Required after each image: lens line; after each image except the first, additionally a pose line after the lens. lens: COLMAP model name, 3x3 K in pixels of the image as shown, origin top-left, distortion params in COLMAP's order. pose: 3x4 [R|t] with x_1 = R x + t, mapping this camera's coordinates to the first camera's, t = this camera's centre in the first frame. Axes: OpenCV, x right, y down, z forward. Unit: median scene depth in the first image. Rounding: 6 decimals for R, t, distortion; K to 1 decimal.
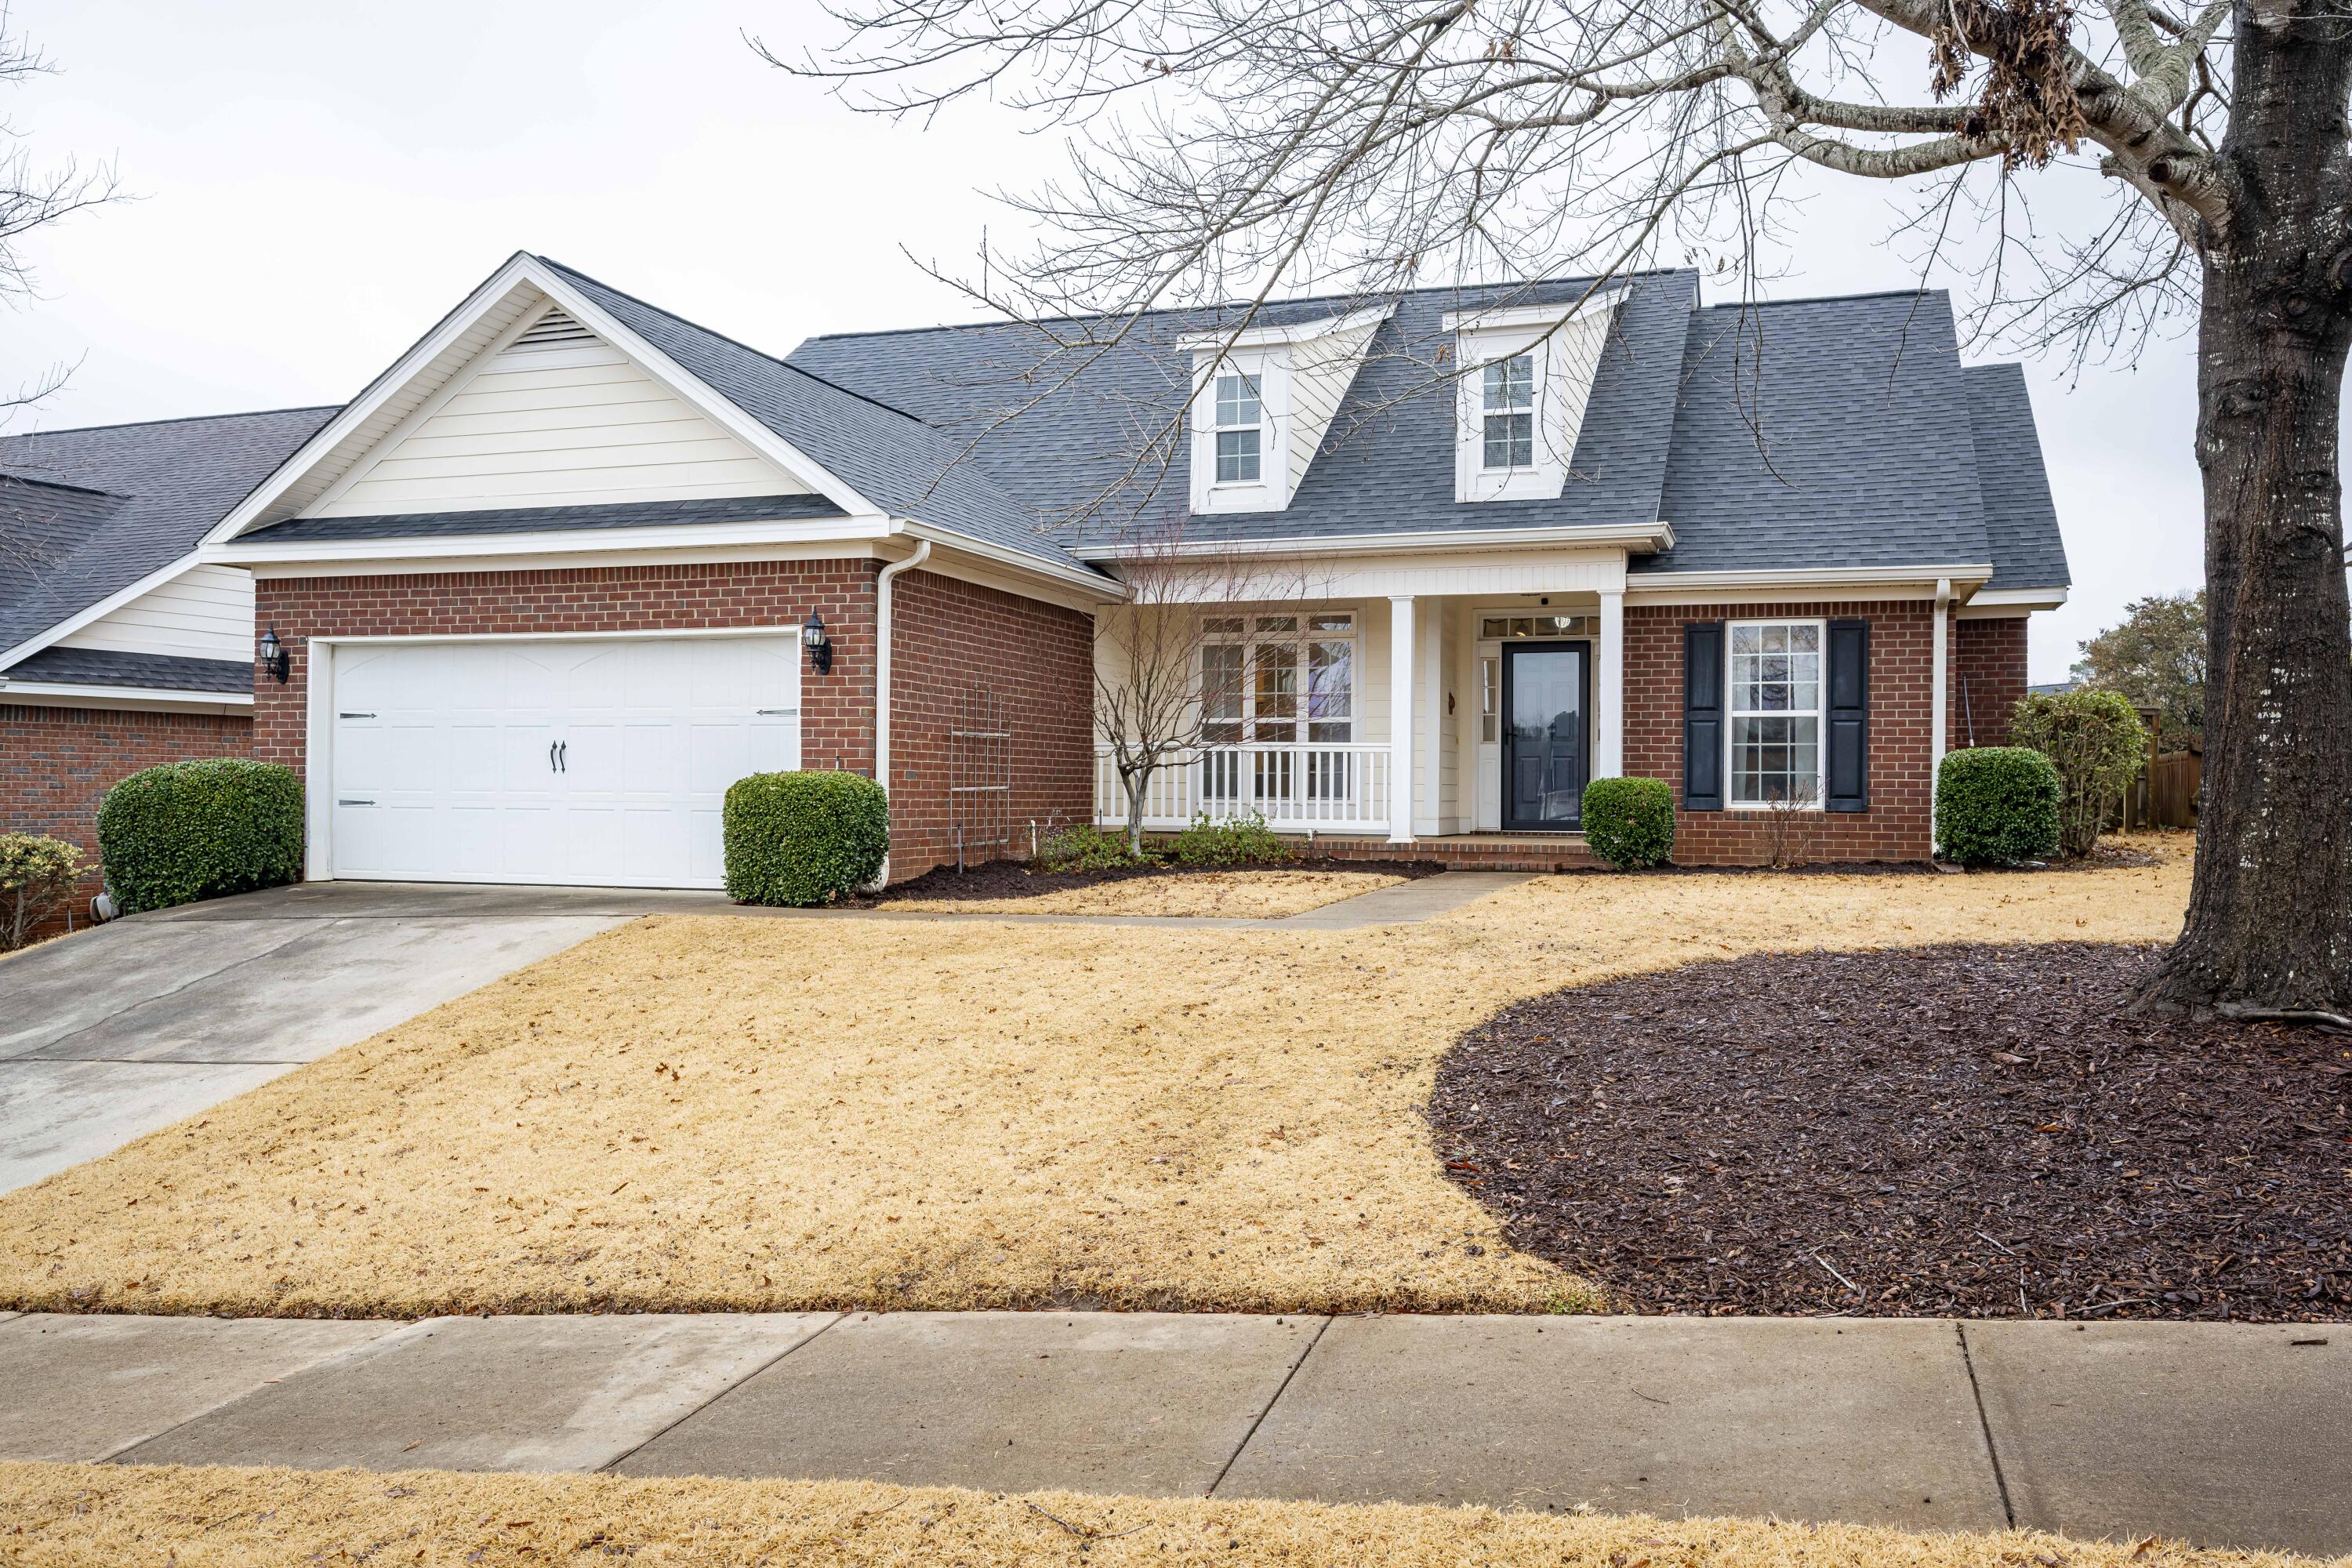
lens RADIAL K [[1921.1, 0, 1226.9], [0, 1921.1, 813.8], [0, 0, 1]] dist [-0.002336, 0.003371]
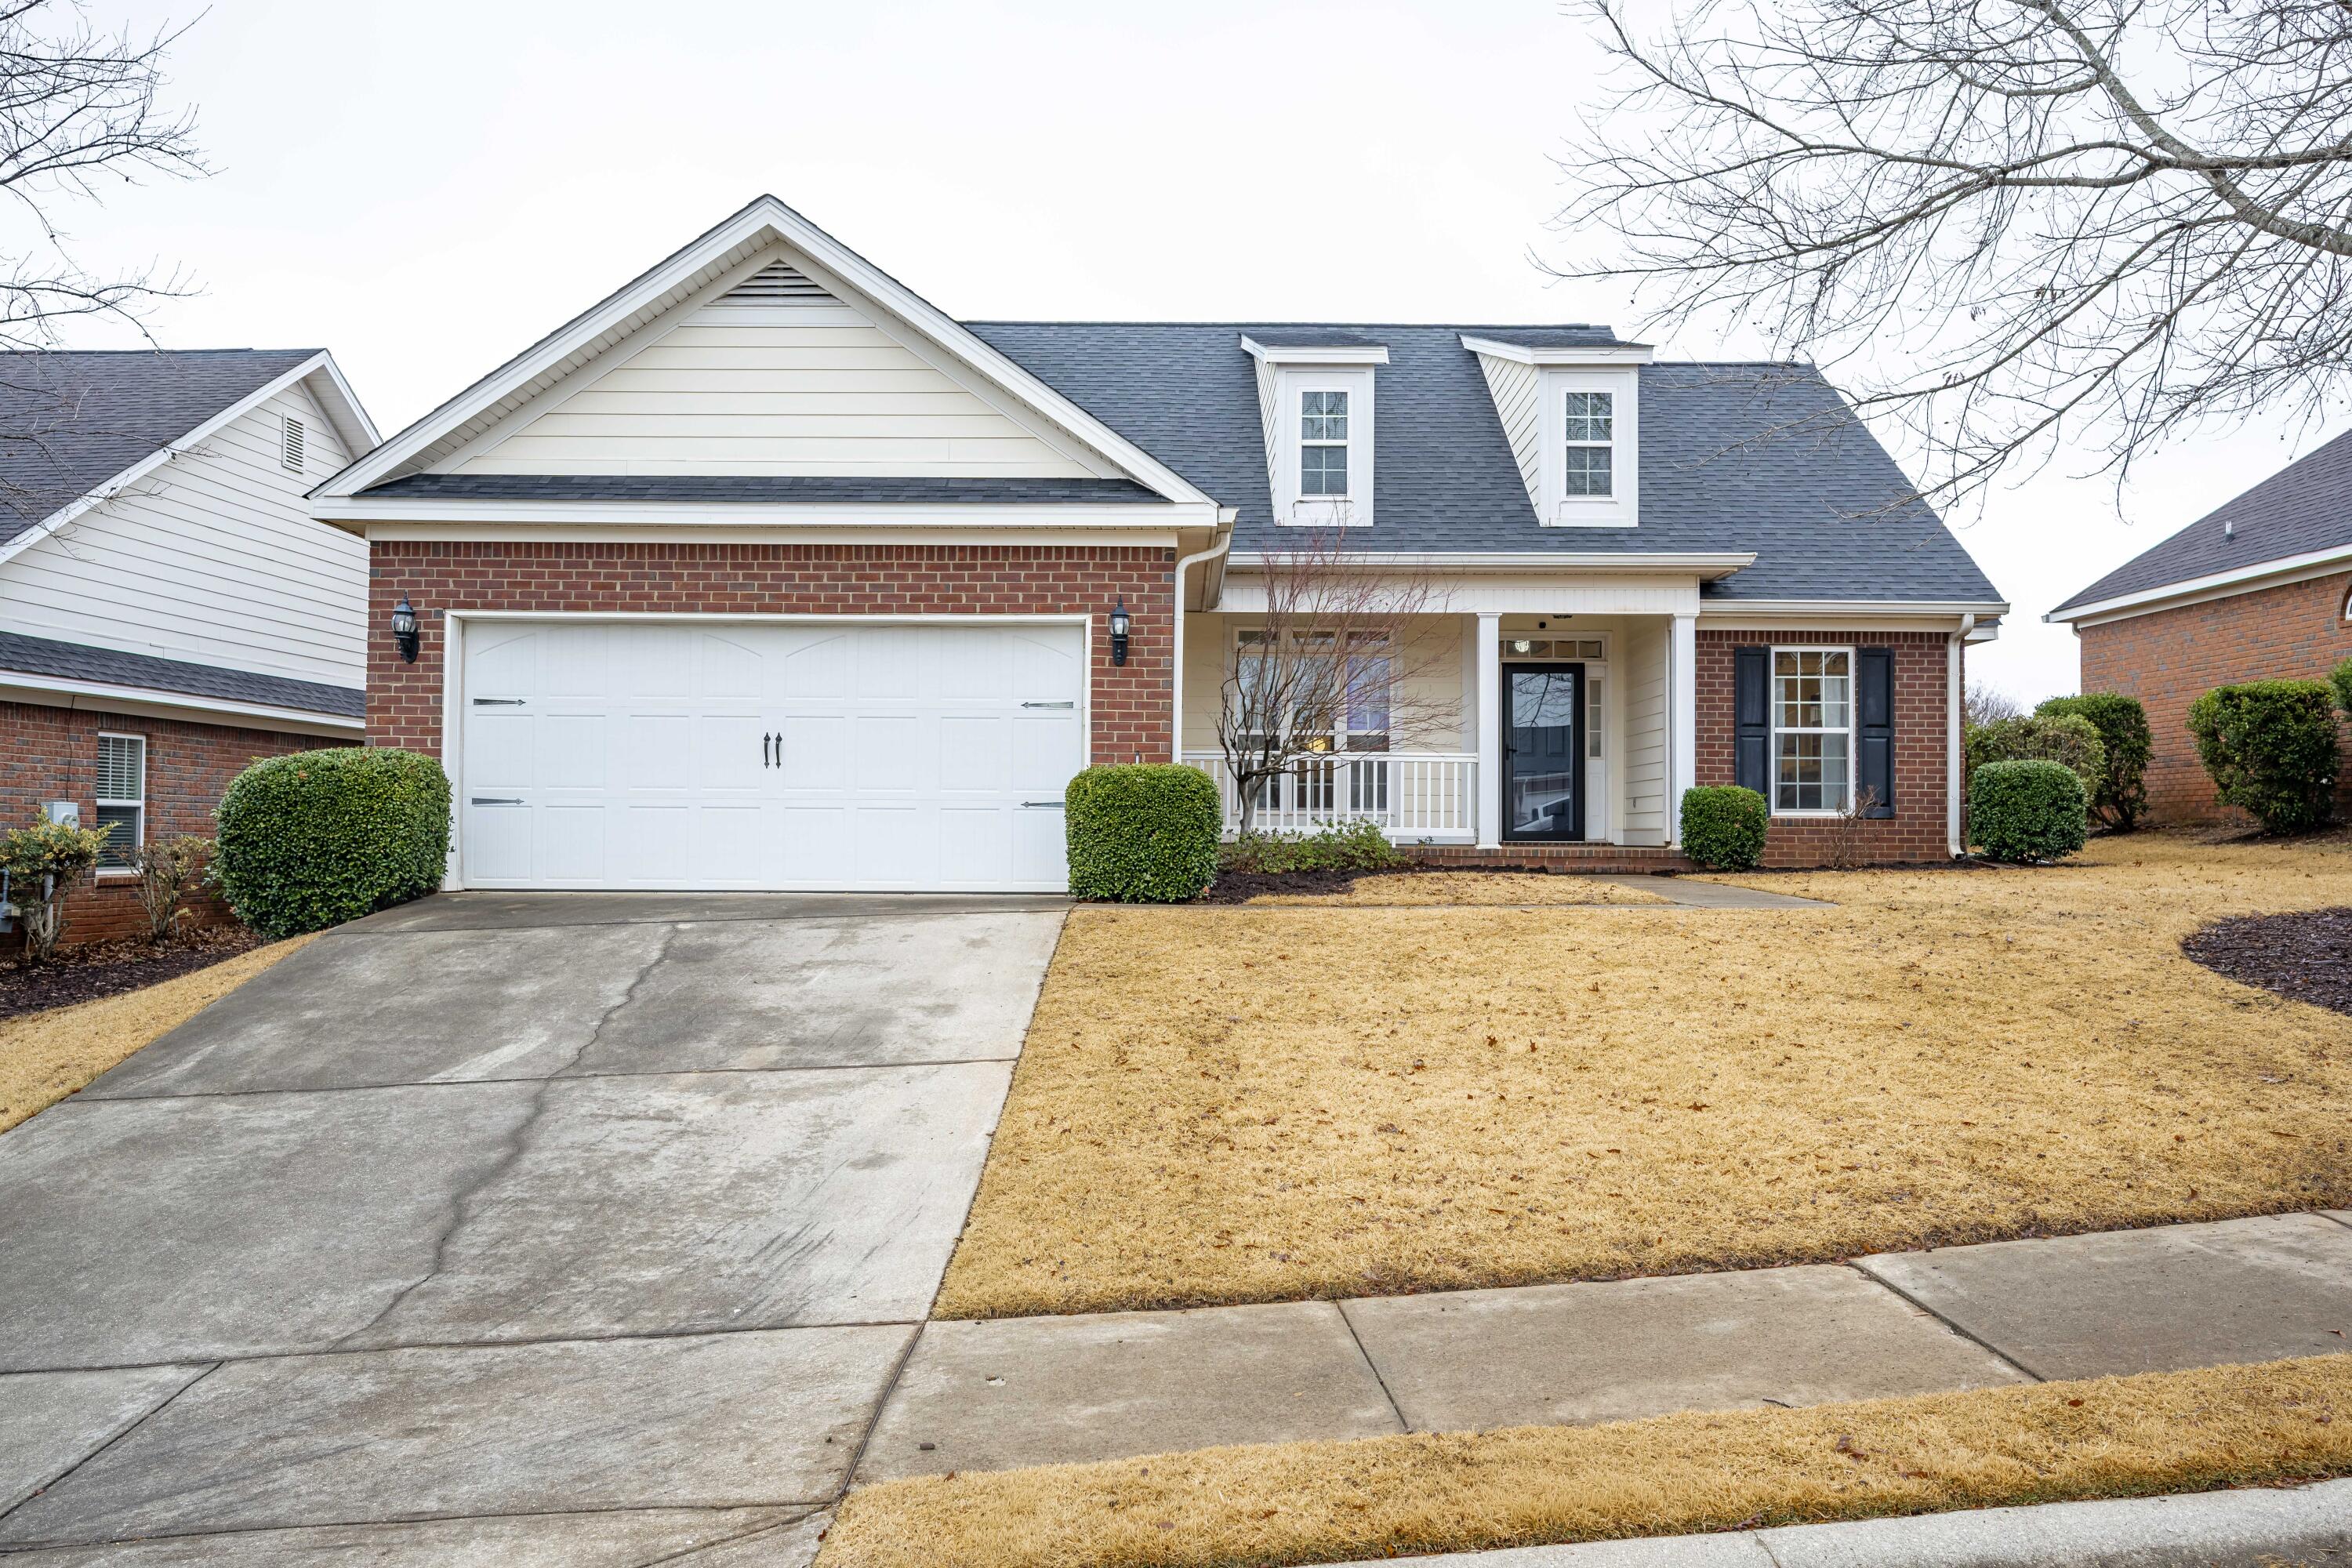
lens RADIAL K [[1921.1, 0, 1249.7], [0, 1921.1, 813.1], [0, 0, 1]] dist [-0.002336, 0.003371]
pose [[0.947242, 0.003182, 0.320503, -0.381890], [0.004482, 0.999721, -0.023170, 0.020000], [-0.320487, 0.023384, 0.946964, 0.057696]]
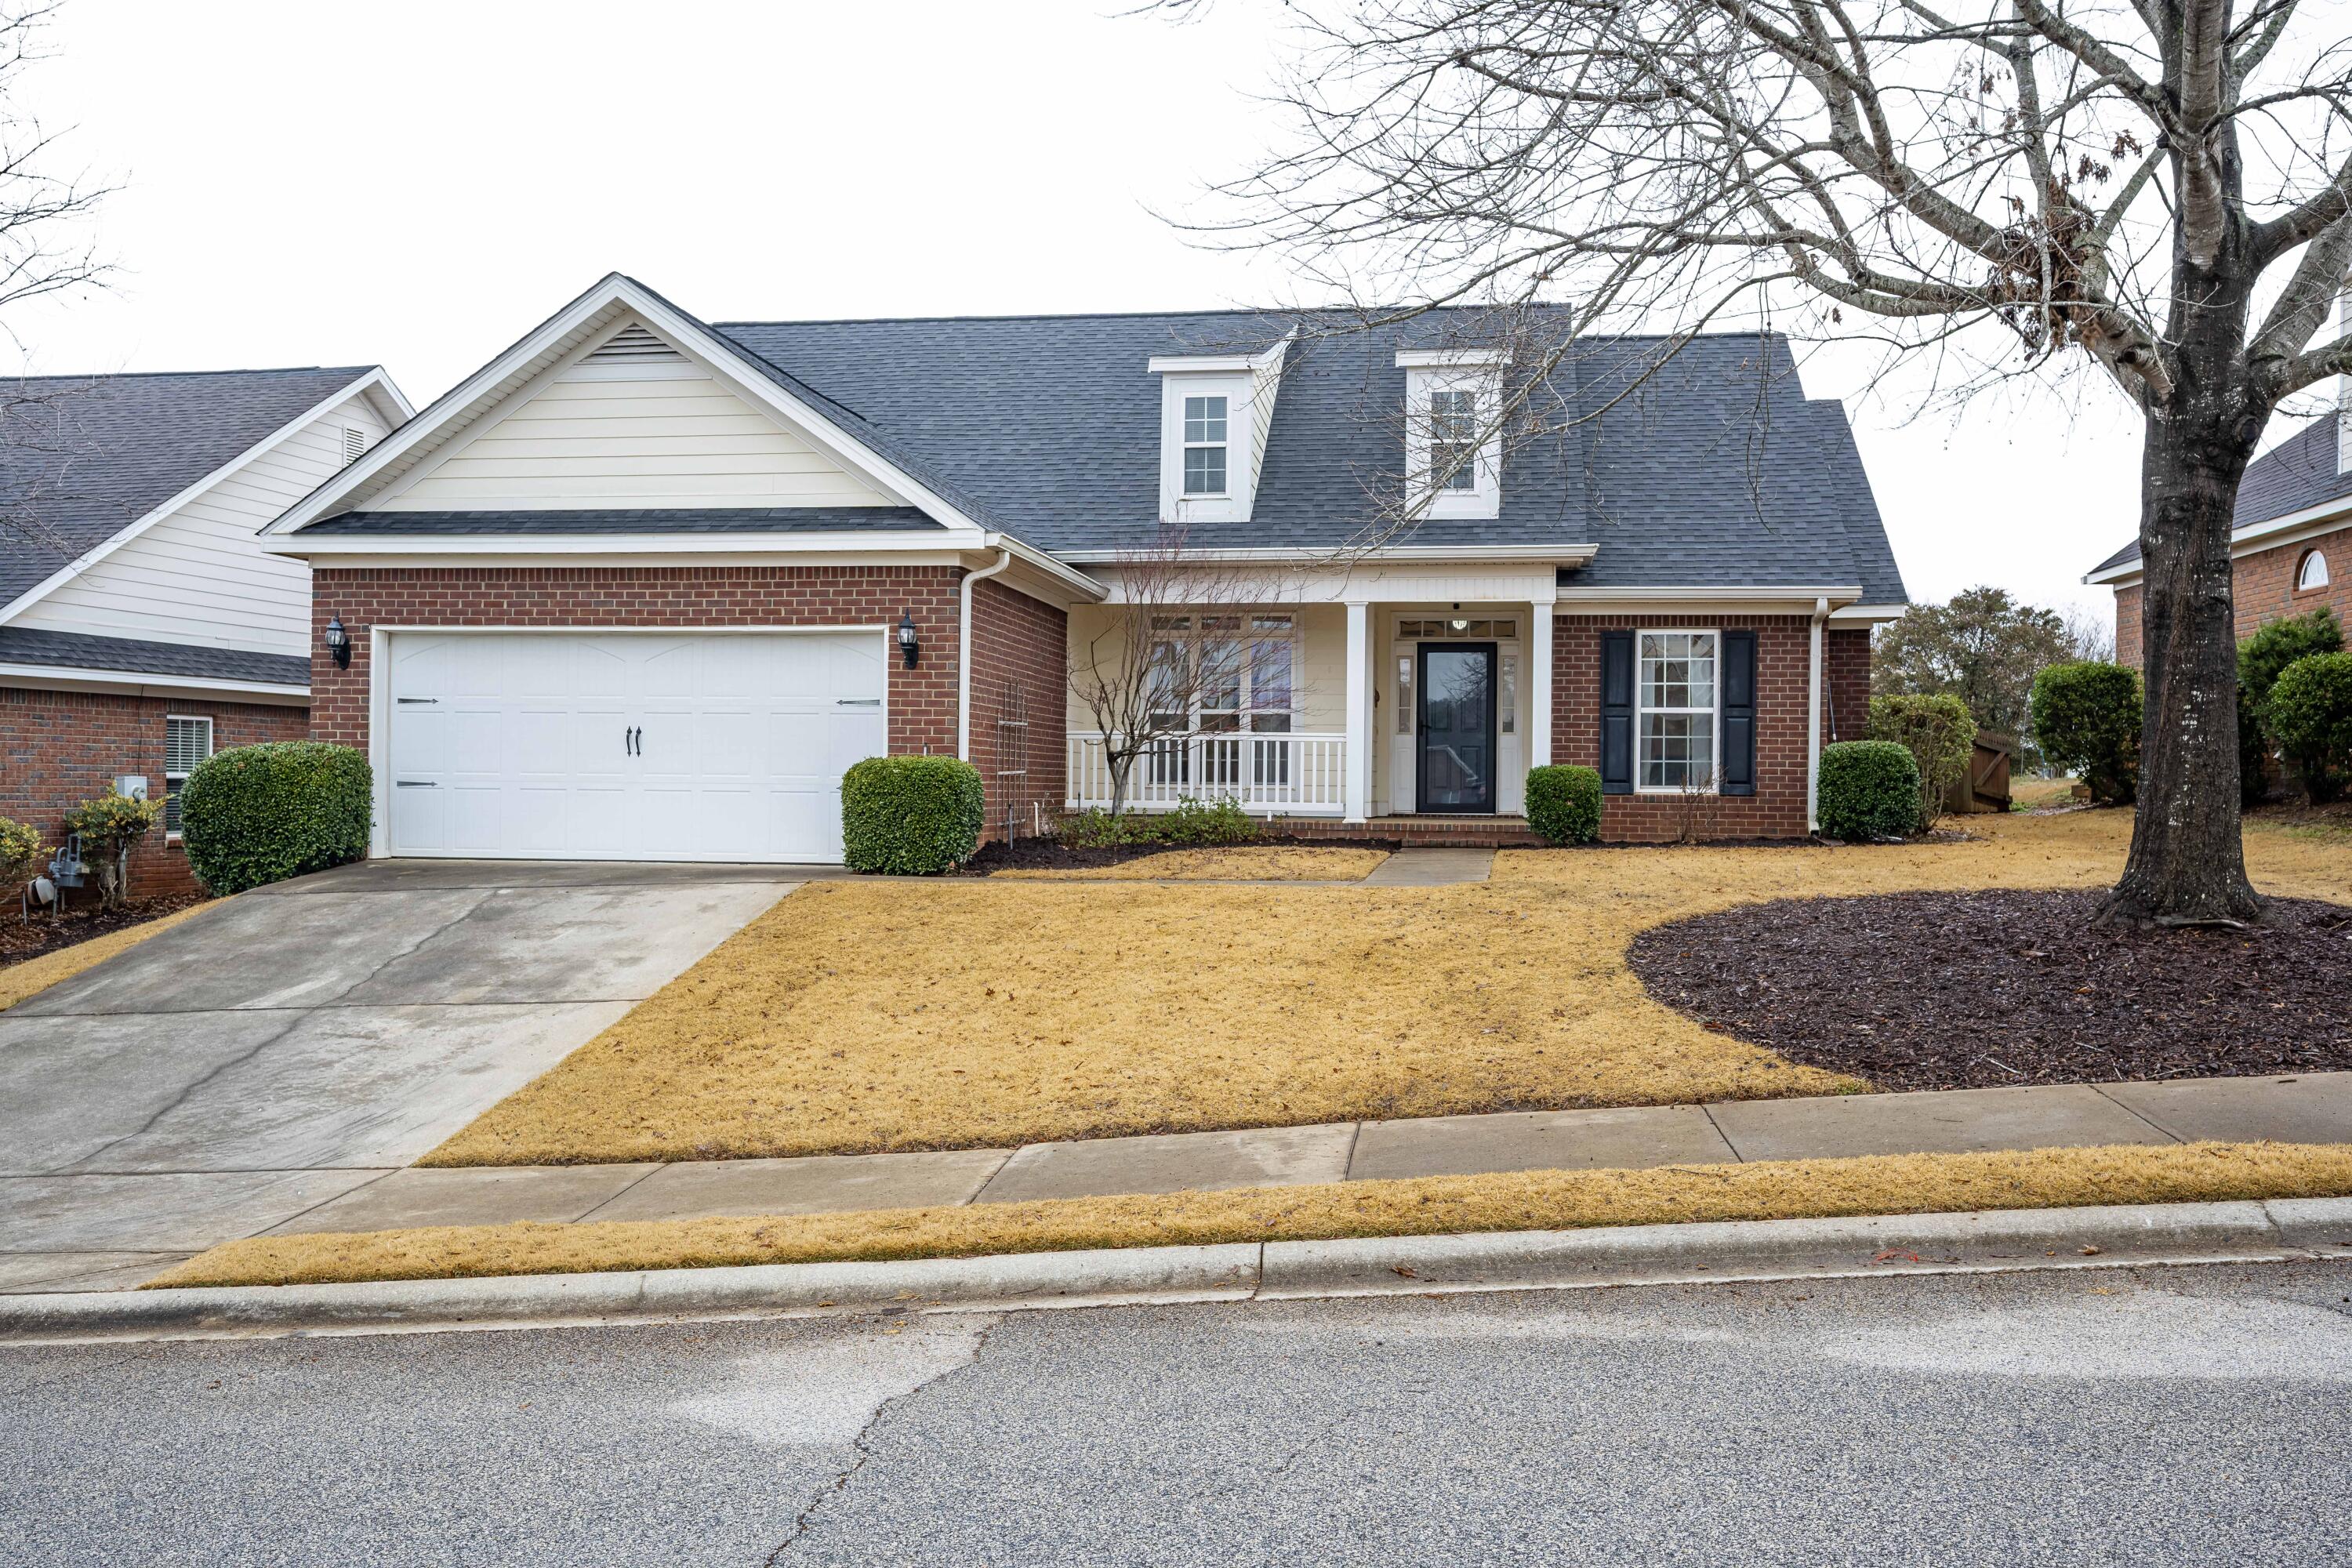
lens RADIAL K [[2086.4, 0, 1260.1], [0, 2086.4, 834.7], [0, 0, 1]] dist [-0.008085, 0.013389]
pose [[0.983181, -0.001756, 0.182624, -0.194144], [-0.000714, 0.999909, 0.013461, 0.006030], [-0.182631, -0.013365, 0.983091, -0.192911]]
